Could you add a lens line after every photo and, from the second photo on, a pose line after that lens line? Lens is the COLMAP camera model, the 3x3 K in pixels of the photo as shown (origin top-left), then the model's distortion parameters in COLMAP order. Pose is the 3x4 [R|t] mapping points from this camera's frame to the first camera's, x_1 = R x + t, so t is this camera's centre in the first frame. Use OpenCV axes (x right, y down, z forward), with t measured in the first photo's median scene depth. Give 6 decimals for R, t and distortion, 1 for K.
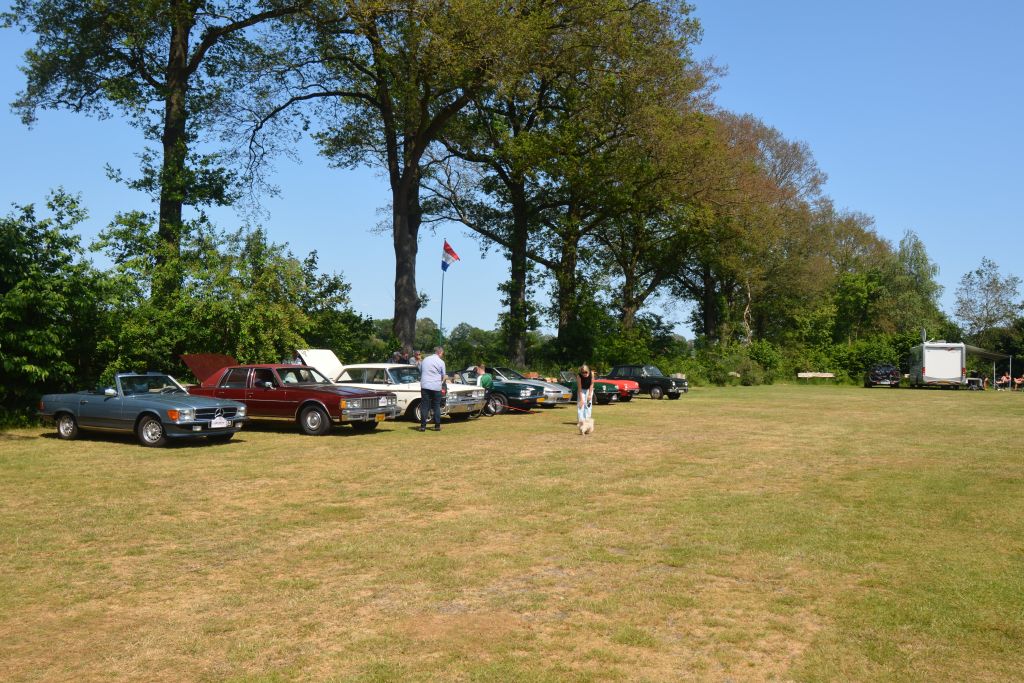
lens RADIAL K [[890.9, 0, 512.0], [0, 890.9, 341.5], [0, 0, 1]] dist [0.006589, 0.000640]
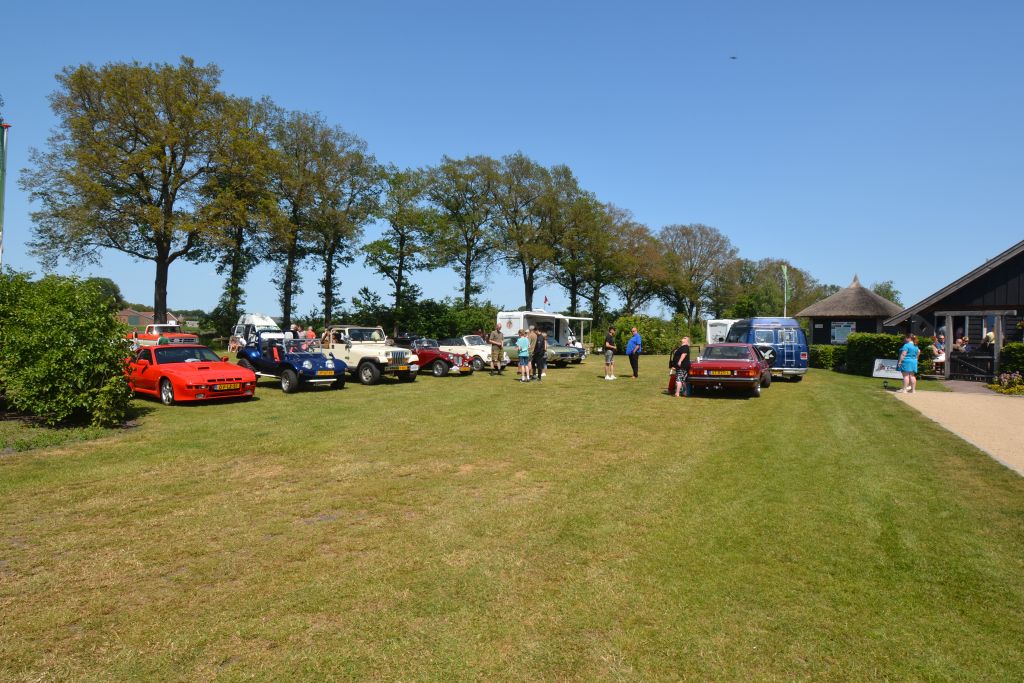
lens RADIAL K [[566.6, 0, 502.3], [0, 566.6, 337.9], [0, 0, 1]] dist [0.019027, -0.028427]
pose [[0.969737, -0.000254, -0.244152, 0.344017], [0.005927, 0.999729, 0.022504, -0.011180], [0.244080, -0.023270, 0.969476, -1.257424]]
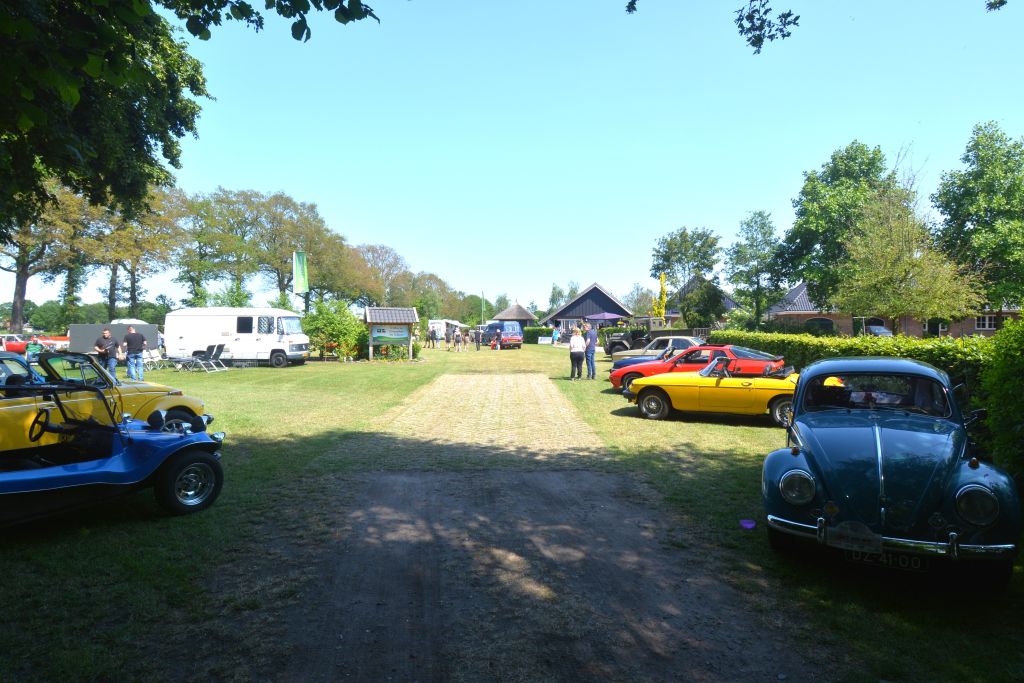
lens RADIAL K [[566.6, 0, 502.3], [0, 566.6, 337.9], [0, 0, 1]] dist [0.019027, -0.028427]
pose [[0.924442, -0.025221, 0.380487, -0.212164], [0.012739, 0.999296, 0.035290, -0.031108], [-0.381109, -0.027777, 0.924113, -2.154106]]
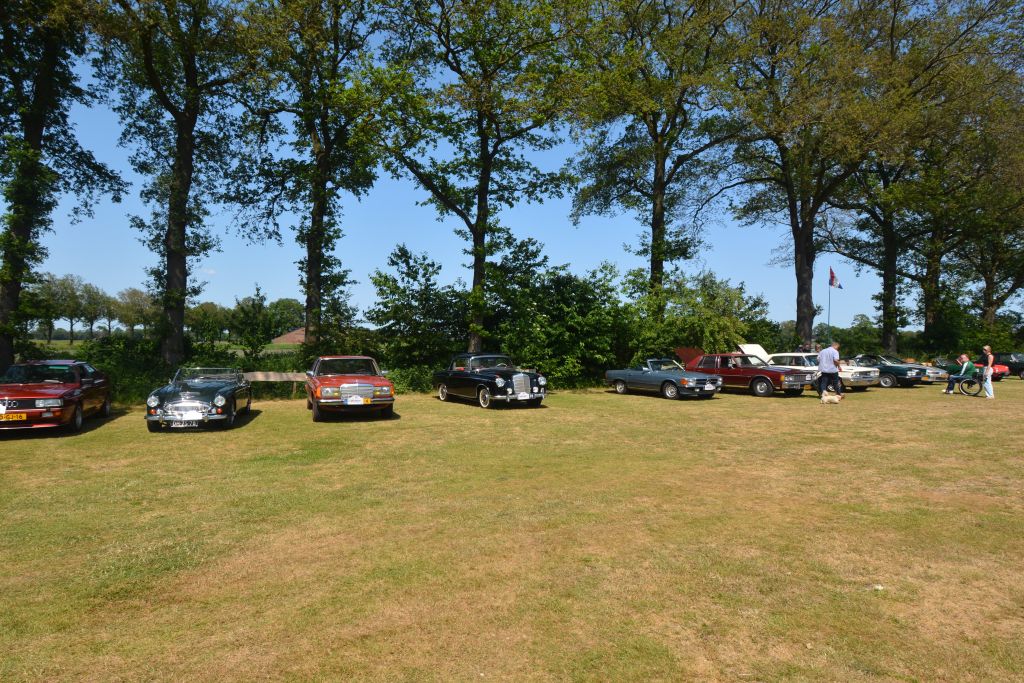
lens RADIAL K [[566.6, 0, 502.3], [0, 566.6, 337.9], [0, 0, 1]] dist [0.019027, -0.028427]
pose [[0.842652, -0.020360, -0.538073, -0.038257], [0.018810, 0.999788, -0.008373, -0.001938], [0.538130, -0.003066, 0.842856, -0.081551]]
